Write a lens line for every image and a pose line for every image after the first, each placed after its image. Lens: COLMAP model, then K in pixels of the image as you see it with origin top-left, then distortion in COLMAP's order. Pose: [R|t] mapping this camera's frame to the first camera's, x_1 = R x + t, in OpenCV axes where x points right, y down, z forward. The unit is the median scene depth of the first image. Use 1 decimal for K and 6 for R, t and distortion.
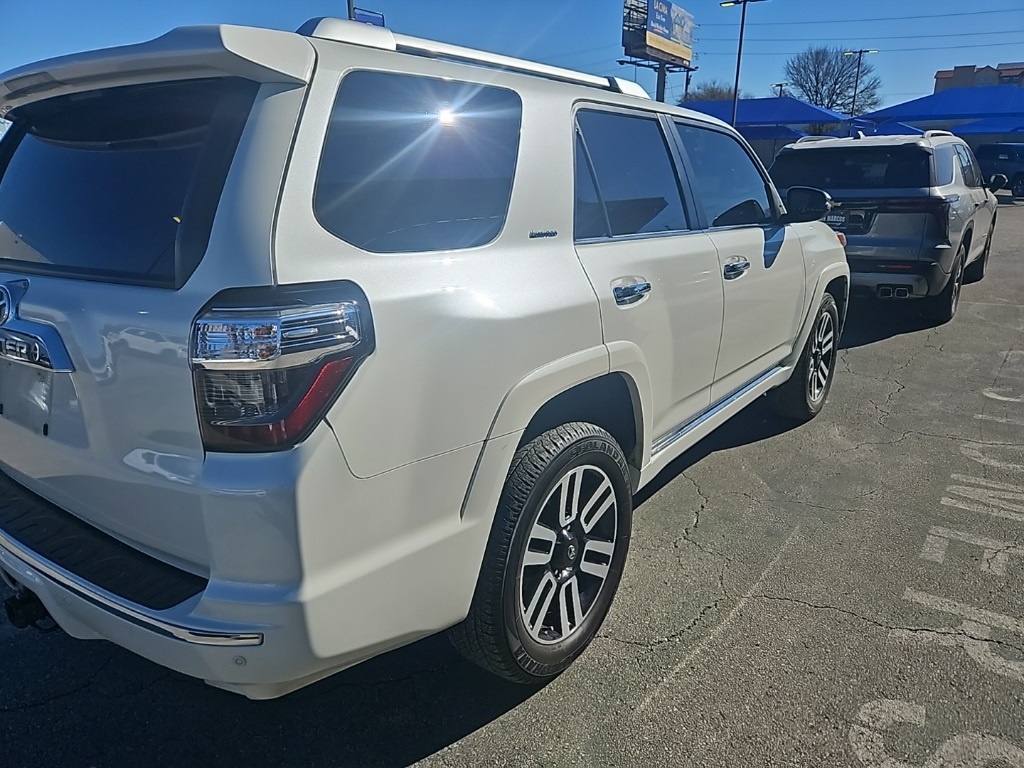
lens RADIAL K [[680.9, 0, 512.0], [0, 680.9, 384.0], [0, 0, 1]] dist [0.033263, -0.001228]
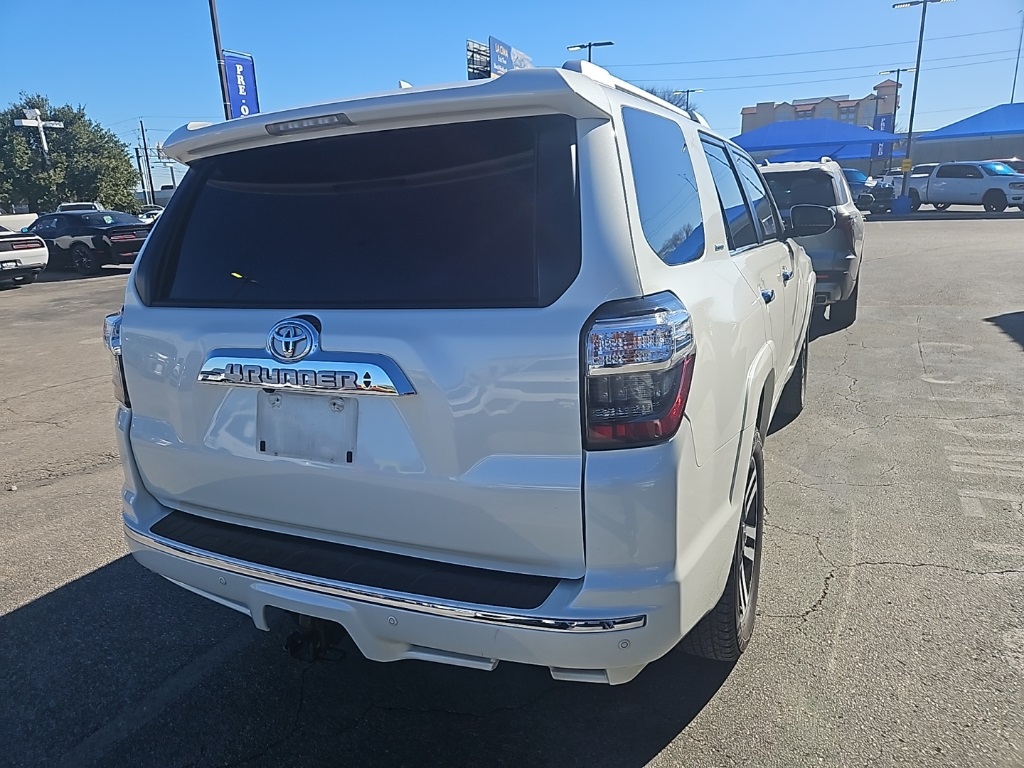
lens RADIAL K [[680.9, 0, 512.0], [0, 680.9, 384.0], [0, 0, 1]] dist [0.033263, -0.001228]
pose [[0.981879, -0.081592, 0.171047, -0.303718], [0.089717, 0.995151, -0.040309, 0.010228], [-0.166928, 0.054925, 0.984438, -0.020757]]
